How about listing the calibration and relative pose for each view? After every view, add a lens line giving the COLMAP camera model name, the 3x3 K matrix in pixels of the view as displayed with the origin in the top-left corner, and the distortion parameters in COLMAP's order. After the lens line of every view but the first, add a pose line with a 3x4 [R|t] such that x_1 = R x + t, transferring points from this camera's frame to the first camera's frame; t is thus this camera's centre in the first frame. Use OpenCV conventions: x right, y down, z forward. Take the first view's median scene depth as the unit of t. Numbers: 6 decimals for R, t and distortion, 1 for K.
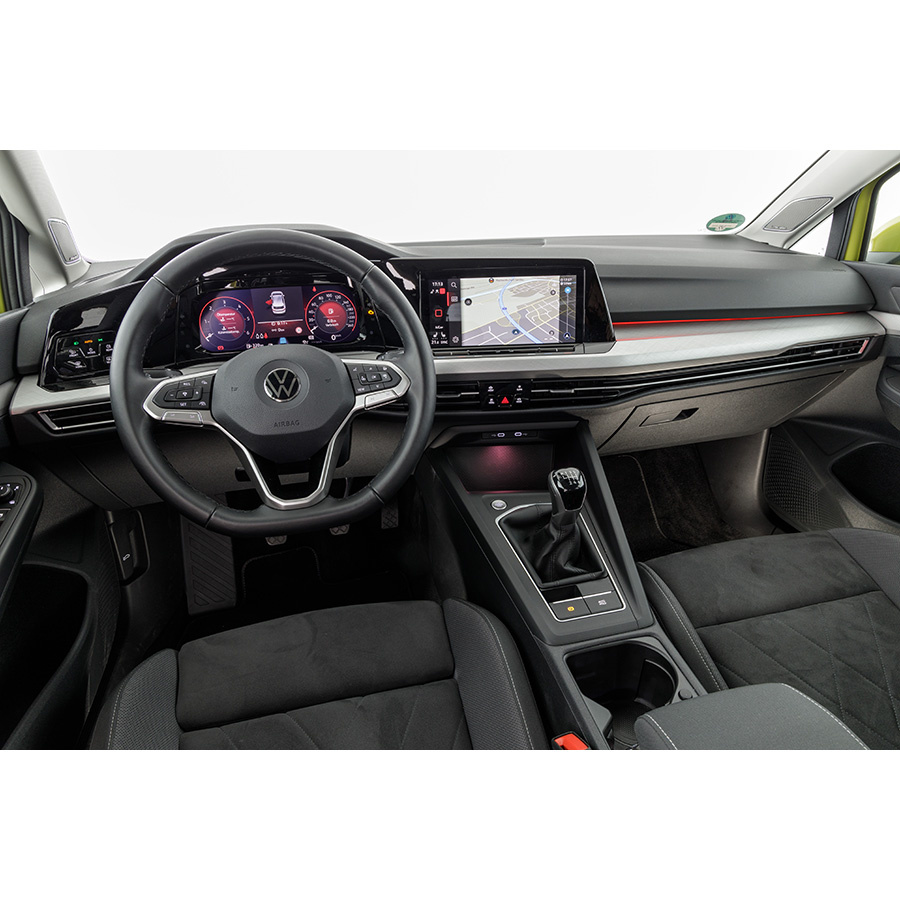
lens RADIAL K [[610.6, 0, 453.5], [0, 610.6, 451.1], [0, 0, 1]] dist [0.005162, -0.003887]
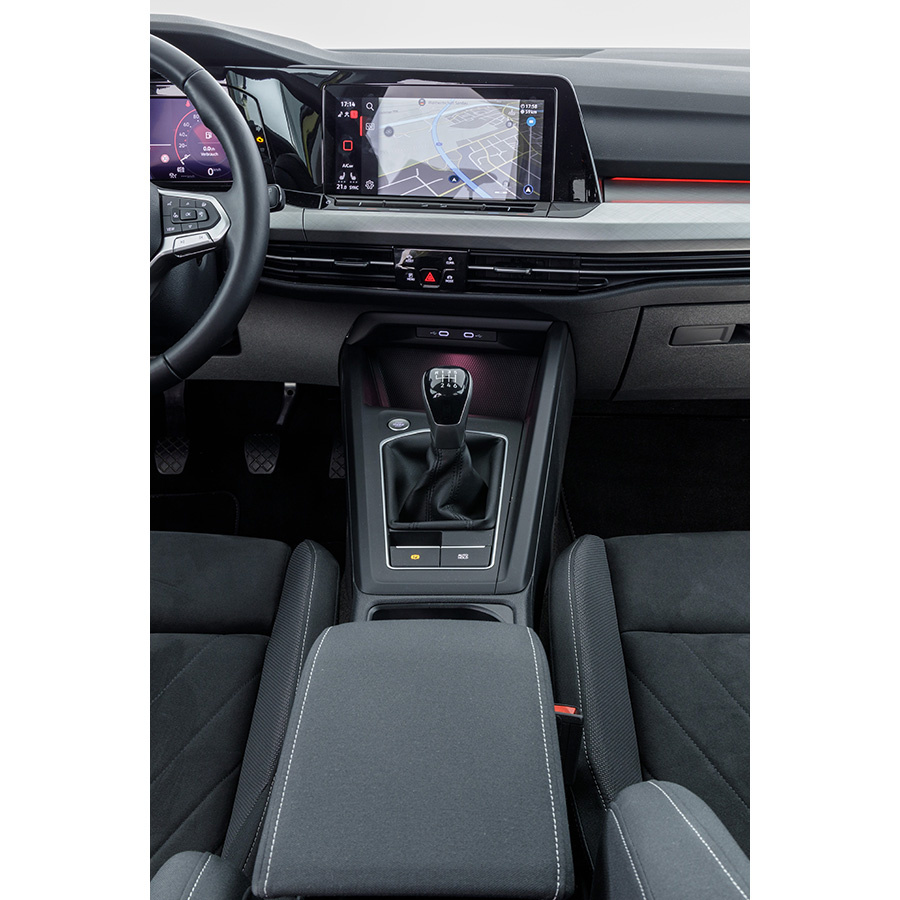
lens RADIAL K [[1096.4, 0, 450.2], [0, 1096.4, 449.1], [0, 0, 1]] dist [-0.015120, 0.000000]
pose [[0.965043, 0.117665, -0.234193, 0.444878], [-0.115572, 0.993040, 0.022689, 0.083819], [0.235233, 0.005170, 0.971925, -0.210384]]
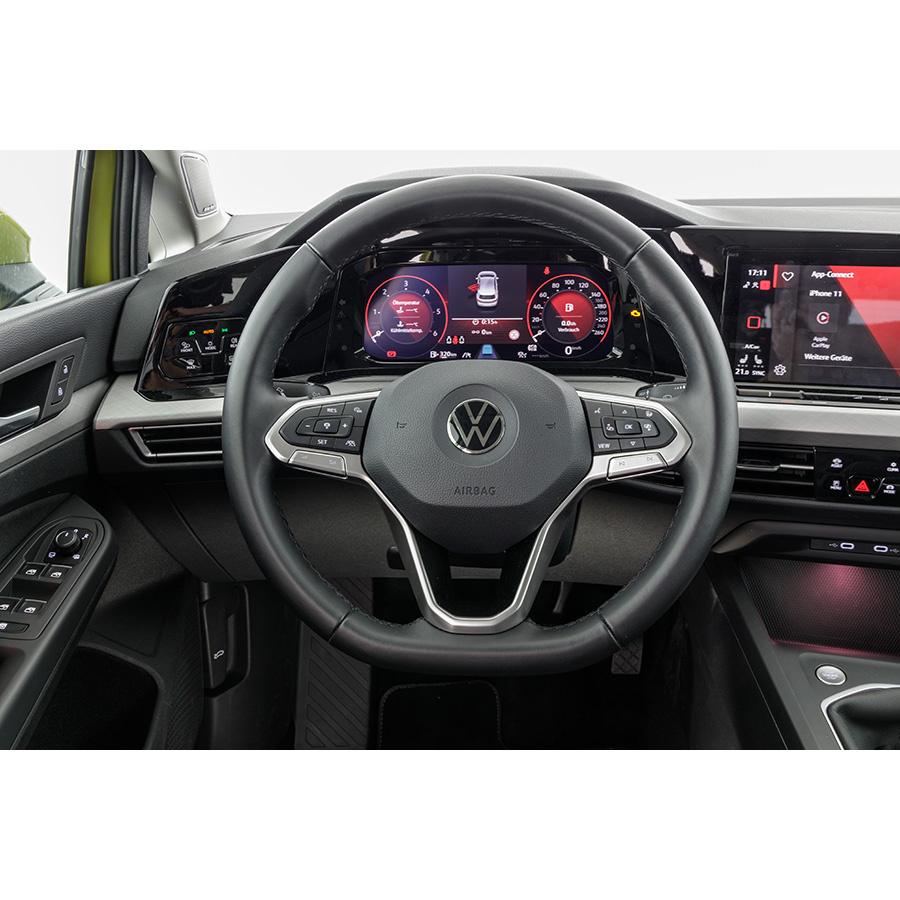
lens RADIAL K [[989.4, 0, 452.0], [0, 989.4, 448.3], [0, 0, 1]] dist [-0.005742, 0.000000]
pose [[0.950311, 0.103405, -0.293627, -0.009389], [-0.124989, 0.990595, -0.055670, -0.022583], [0.285109, 0.089604, 0.954298, 0.045485]]
